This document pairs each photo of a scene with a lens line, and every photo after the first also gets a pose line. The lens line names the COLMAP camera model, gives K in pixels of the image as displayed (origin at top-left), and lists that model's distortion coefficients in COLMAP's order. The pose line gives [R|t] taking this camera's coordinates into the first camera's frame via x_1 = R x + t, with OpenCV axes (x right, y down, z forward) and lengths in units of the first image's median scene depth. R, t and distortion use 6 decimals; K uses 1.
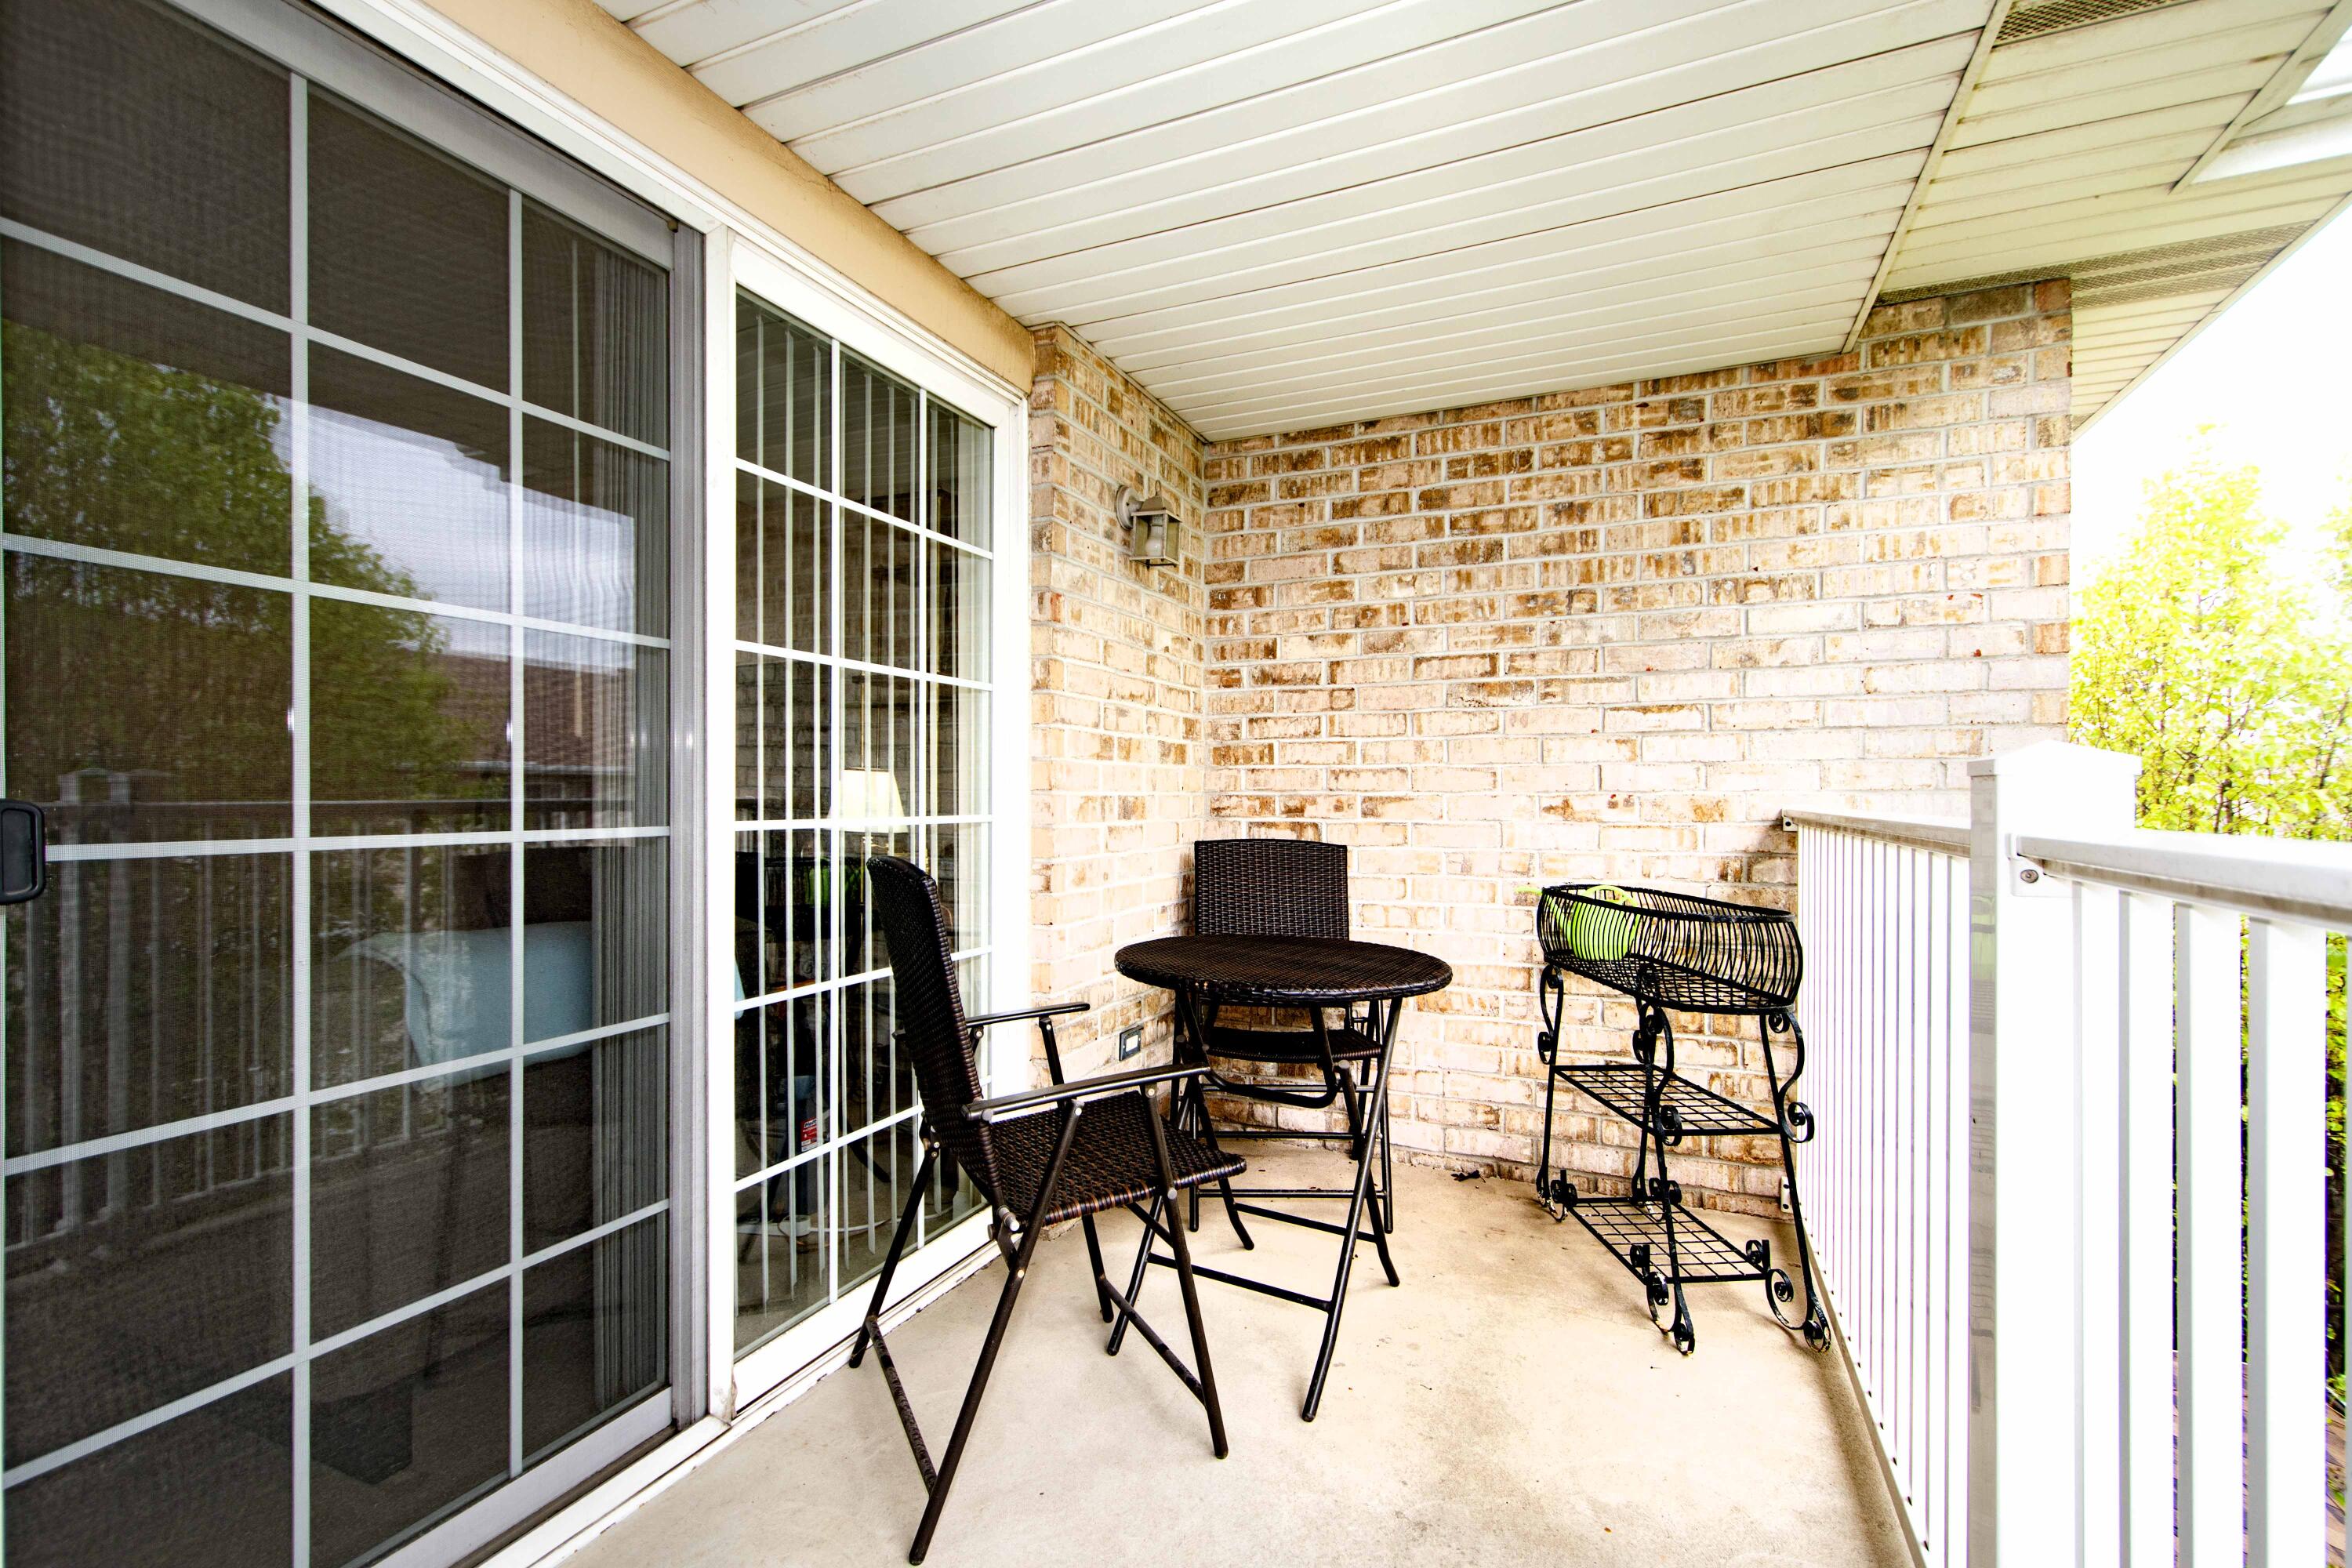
lens RADIAL K [[1054.6, 0, 1176.0], [0, 1054.6, 784.0], [0, 0, 1]] dist [-0.000104, -0.000417]
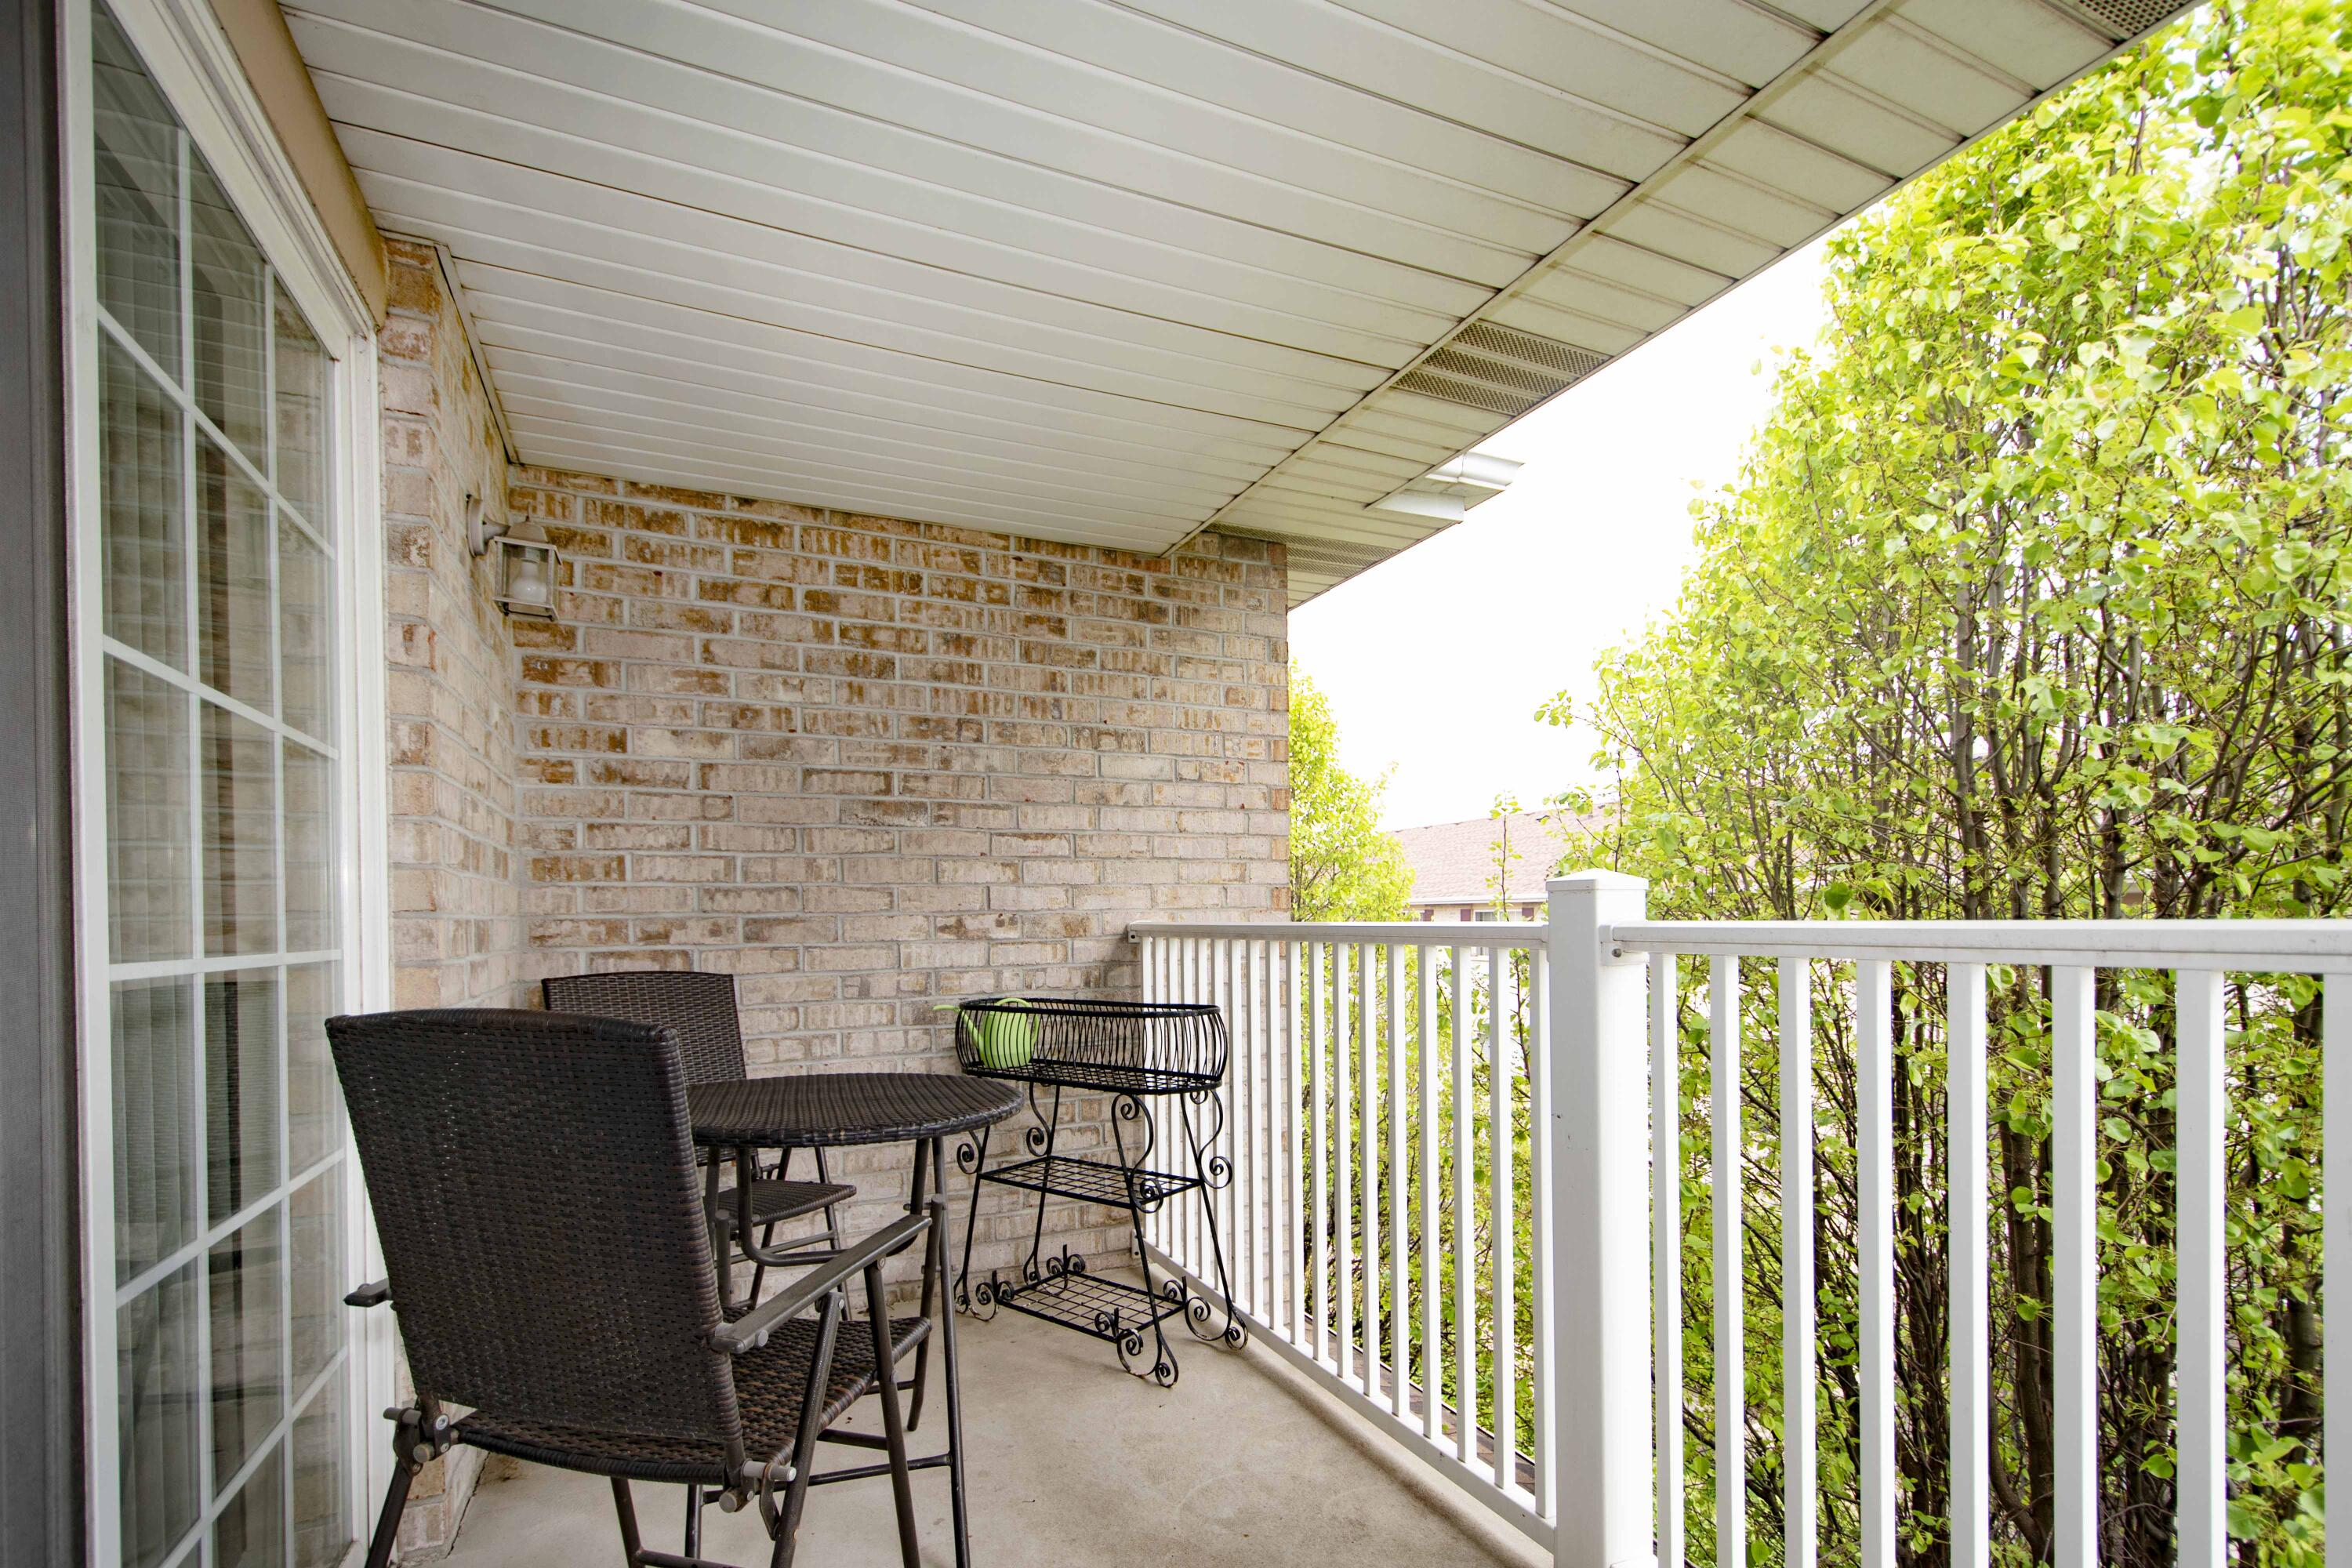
lens RADIAL K [[1066.1, 0, 1176.1], [0, 1066.1, 909.4], [0, 0, 1]] dist [0.003453, -0.000195]
pose [[0.660197, -0.003629, 0.751084, -0.273528], [0.004879, 0.999988, 0.000543, 0.005546], [-0.751077, 0.003306, 0.660206, 0.140853]]
